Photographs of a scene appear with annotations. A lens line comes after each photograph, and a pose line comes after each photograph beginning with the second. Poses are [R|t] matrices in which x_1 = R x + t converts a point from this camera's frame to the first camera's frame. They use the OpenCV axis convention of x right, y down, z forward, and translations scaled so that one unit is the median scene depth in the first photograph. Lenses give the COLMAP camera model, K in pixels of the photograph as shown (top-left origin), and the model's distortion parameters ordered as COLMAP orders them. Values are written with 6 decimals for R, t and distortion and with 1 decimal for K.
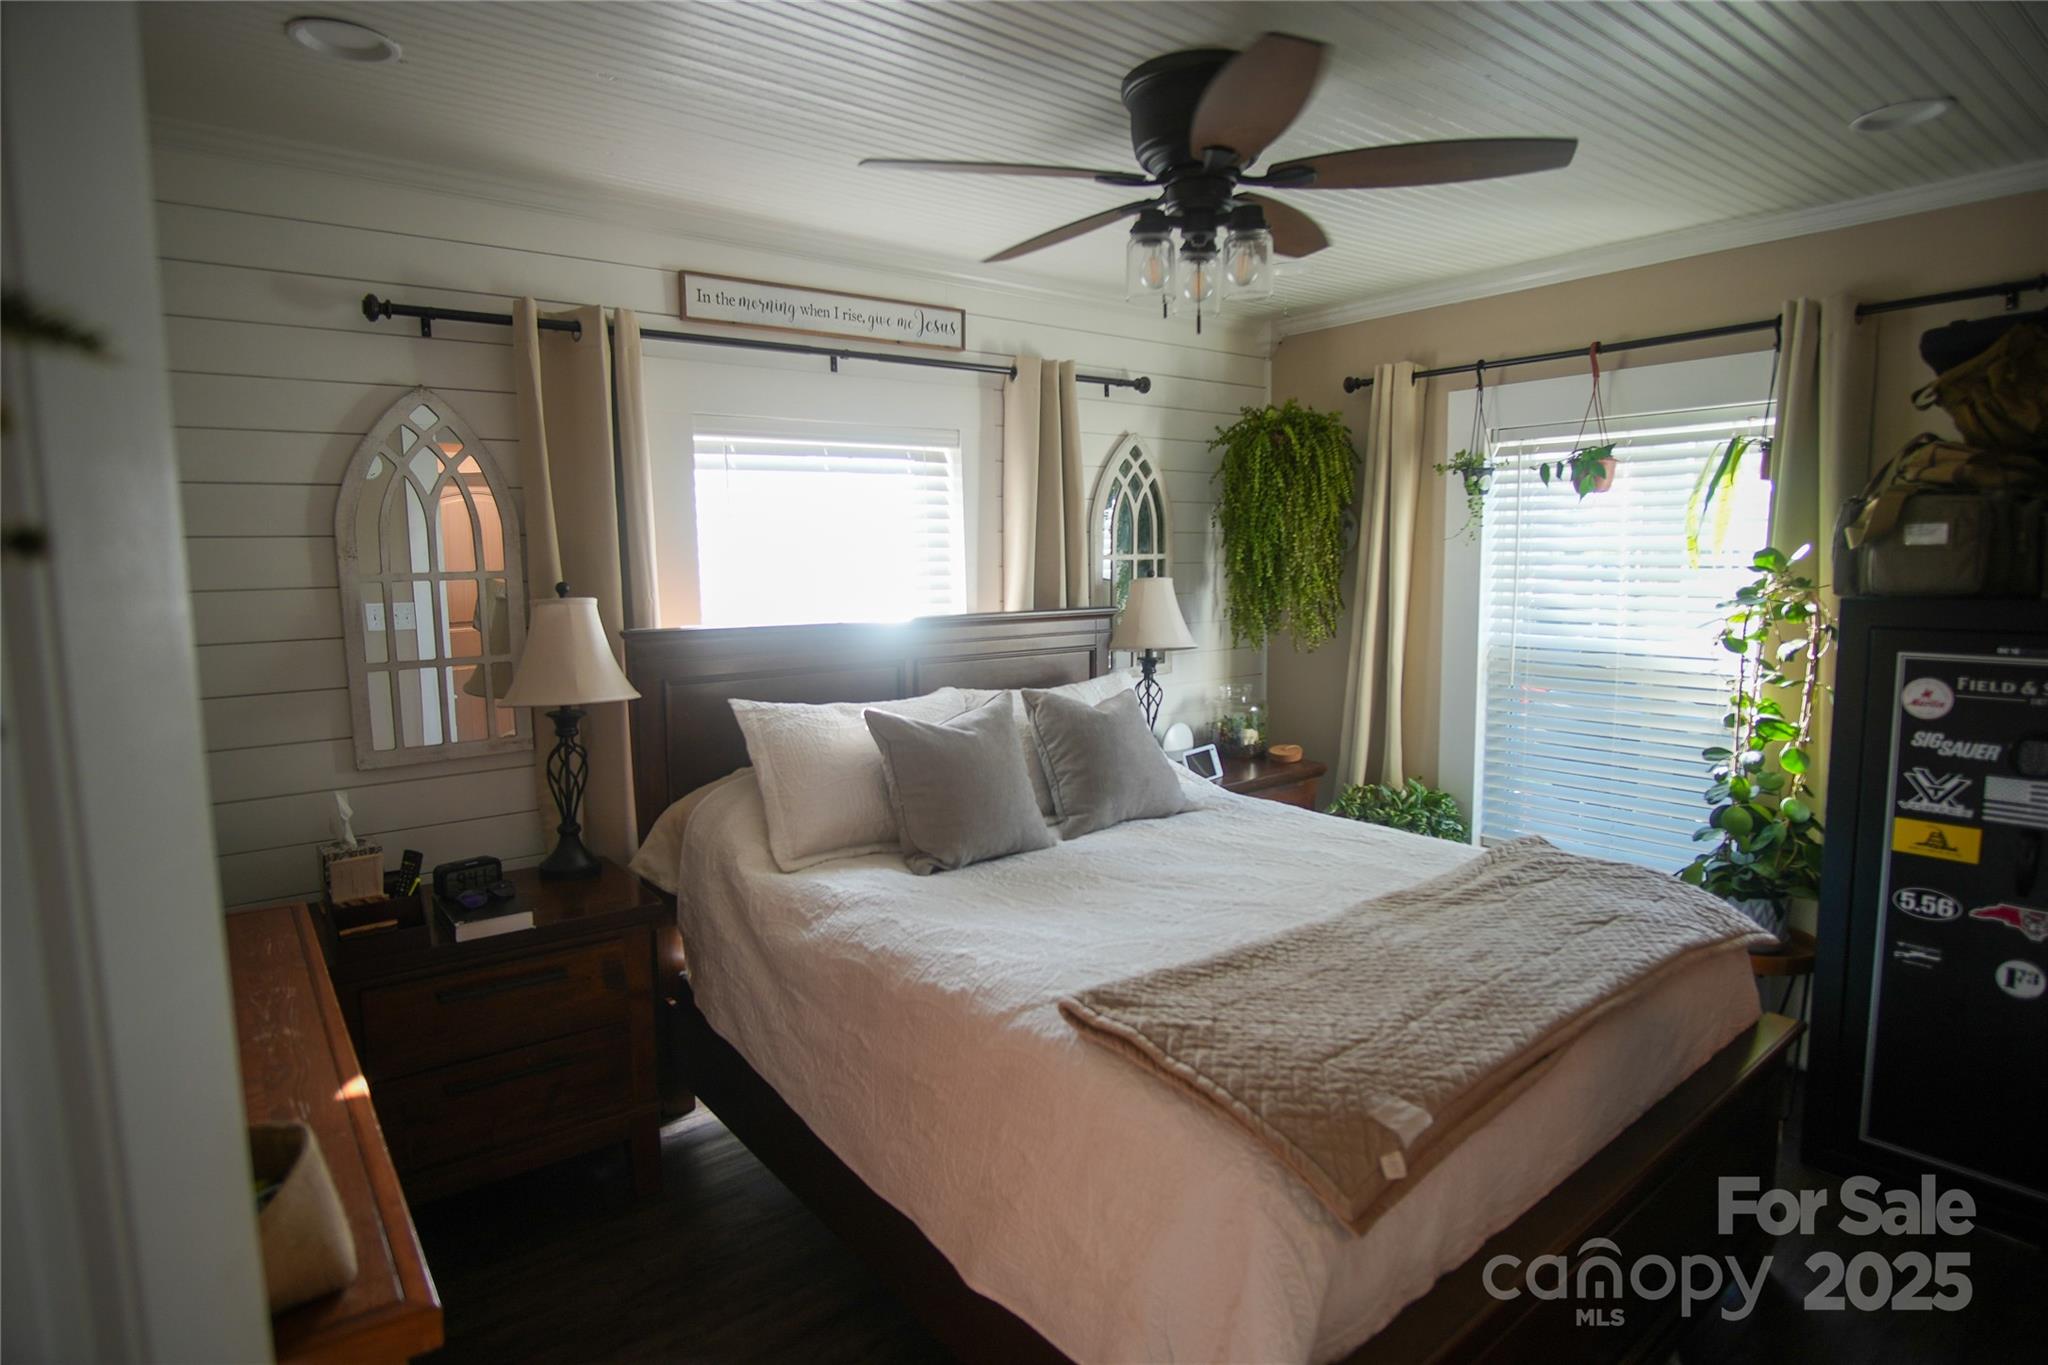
lens RADIAL K [[1082.9, 0, 1019.2], [0, 1082.9, 682.6], [0, 0, 1]] dist [-0.033823, 0.008969]
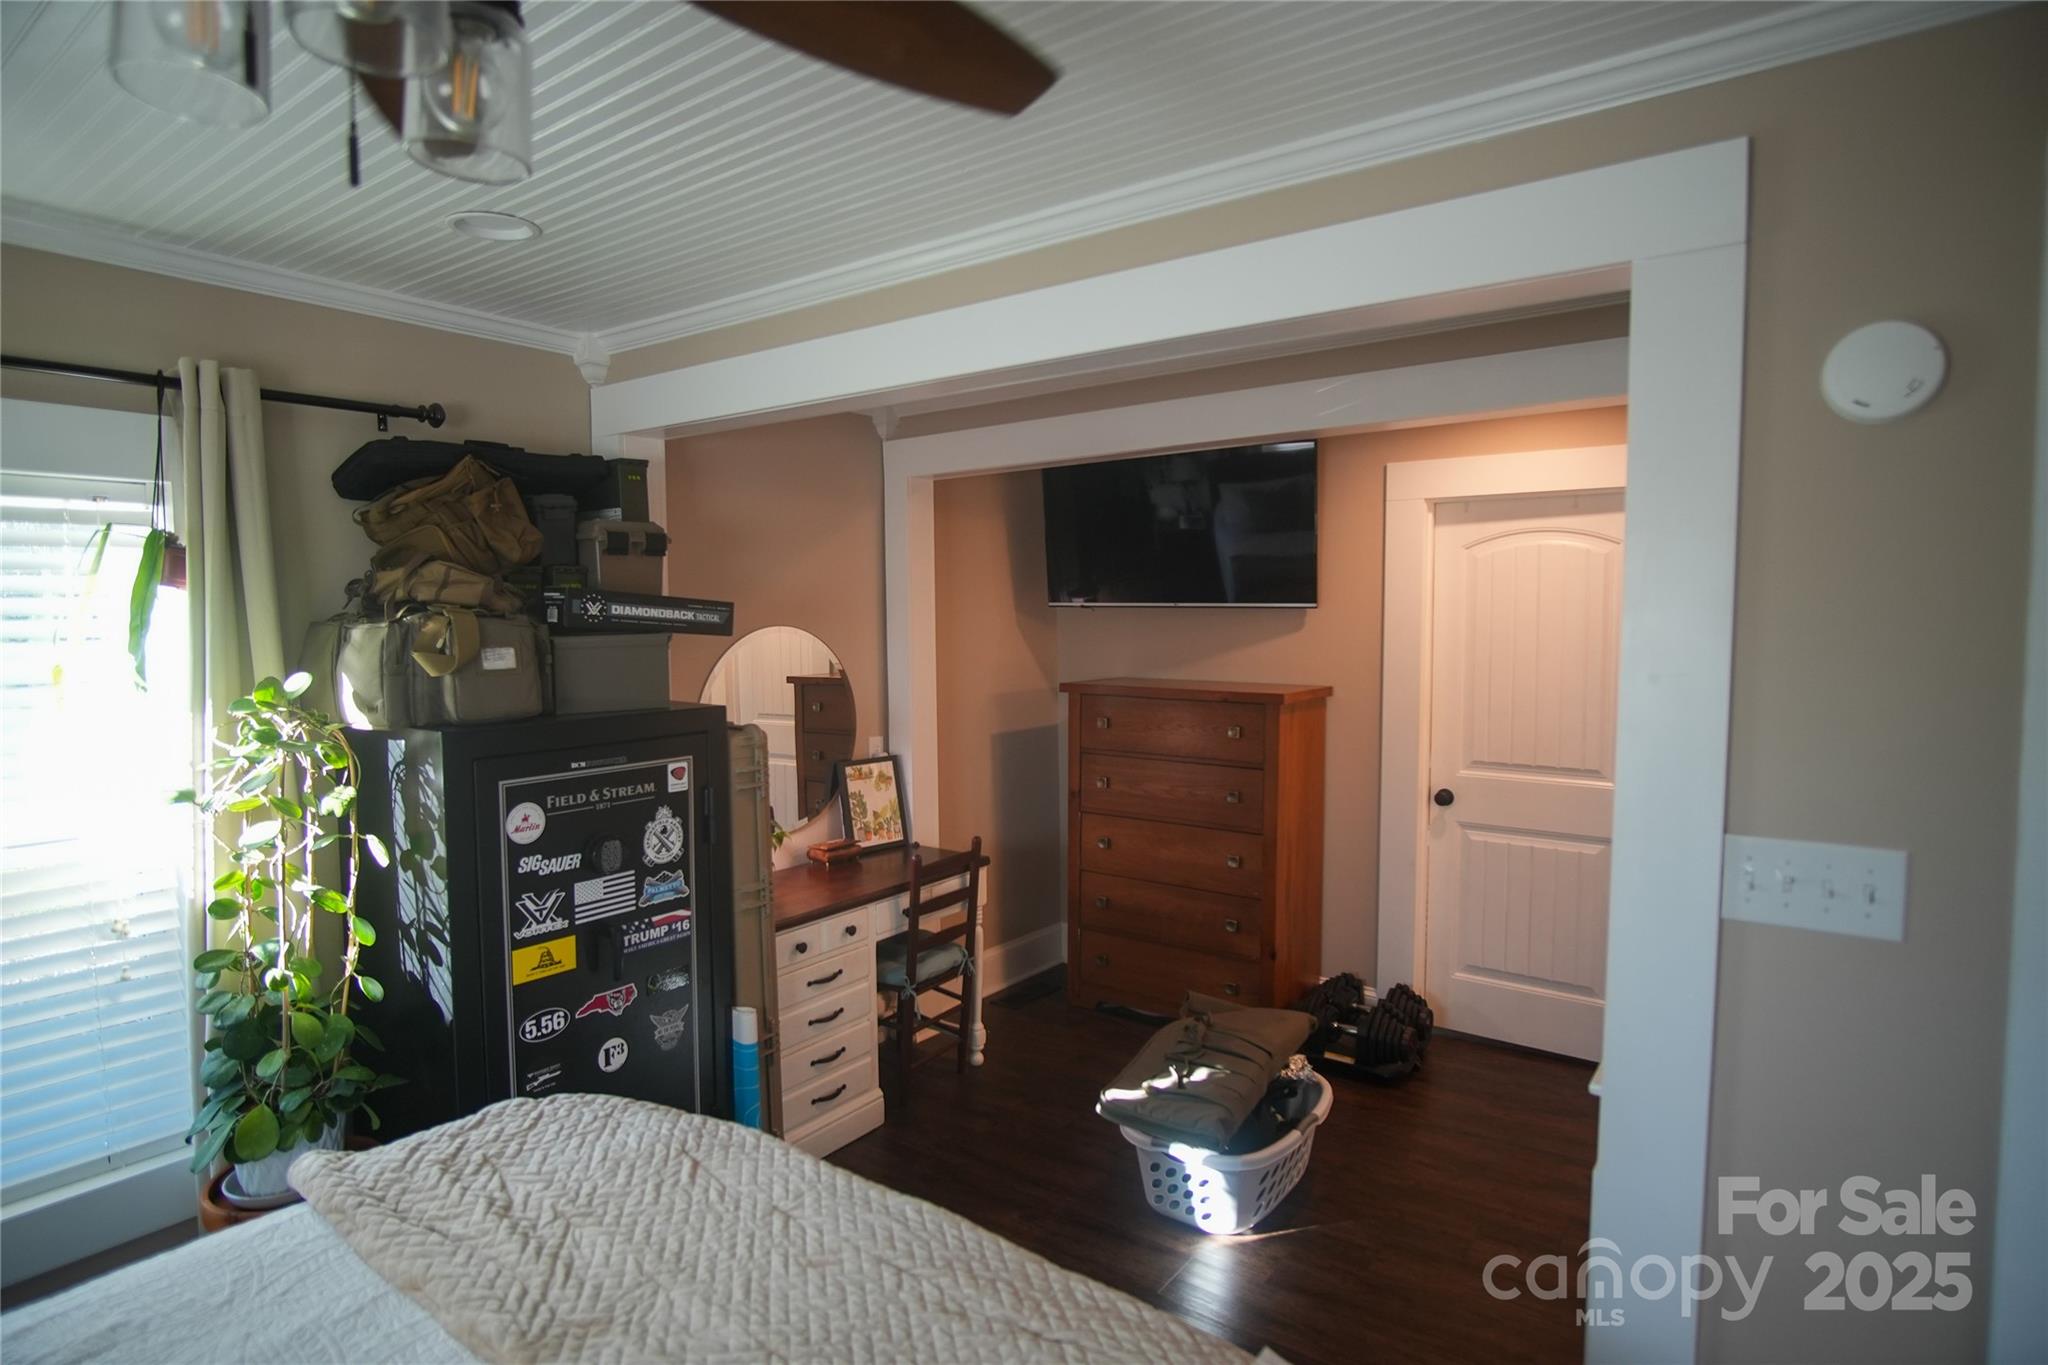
lens RADIAL K [[1082.9, 0, 1019.6], [0, 1082.9, 679.2], [0, 0, 1]] dist [-0.033823, 0.008969]
pose [[-0.261259, -0.040098, 0.964436, -0.226225], [0.126853, 0.989045, 0.075485, -0.134945], [-0.956897, 0.142063, -0.253310, 0.793664]]
